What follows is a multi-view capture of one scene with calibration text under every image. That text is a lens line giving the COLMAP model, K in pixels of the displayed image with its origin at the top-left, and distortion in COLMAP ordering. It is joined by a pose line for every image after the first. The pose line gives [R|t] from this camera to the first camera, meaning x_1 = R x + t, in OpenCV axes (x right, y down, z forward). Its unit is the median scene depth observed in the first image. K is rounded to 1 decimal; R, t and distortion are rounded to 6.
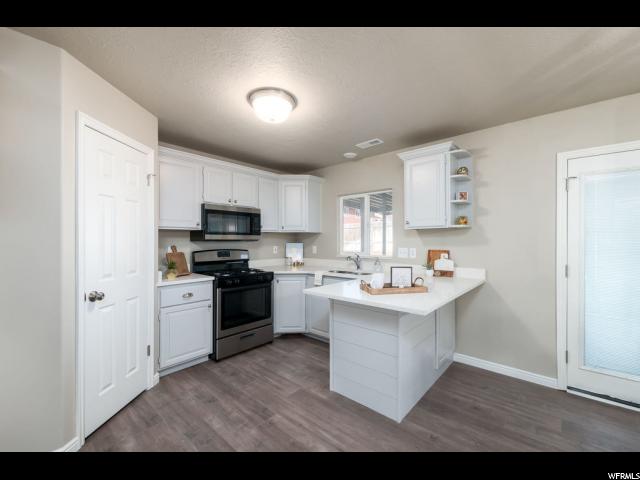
lens RADIAL K [[267.4, 0, 320.0], [0, 267.4, 240.0], [0, 0, 1]] dist [-0.001402, -0.000140]
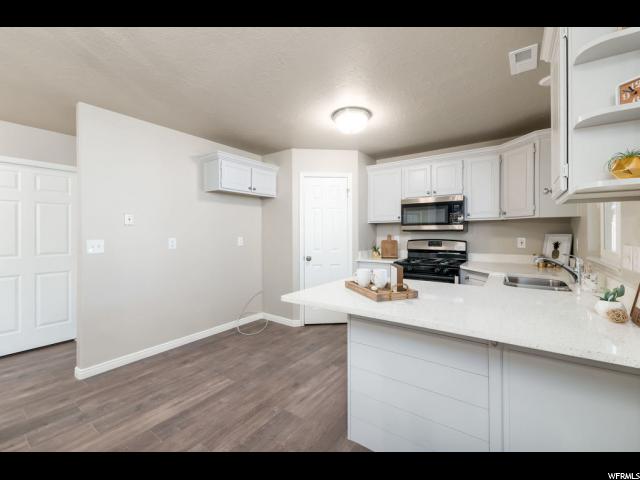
lens RADIAL K [[276.9, 0, 323.7], [0, 276.9, 230.7], [0, 0, 1]] dist [0.018490, -0.000248]
pose [[0.105620, -0.004925, -0.994394, 0.787968], [0.006693, 0.999969, -0.004241, 0.004218], [0.994384, -0.006207, 0.105650, 0.542274]]
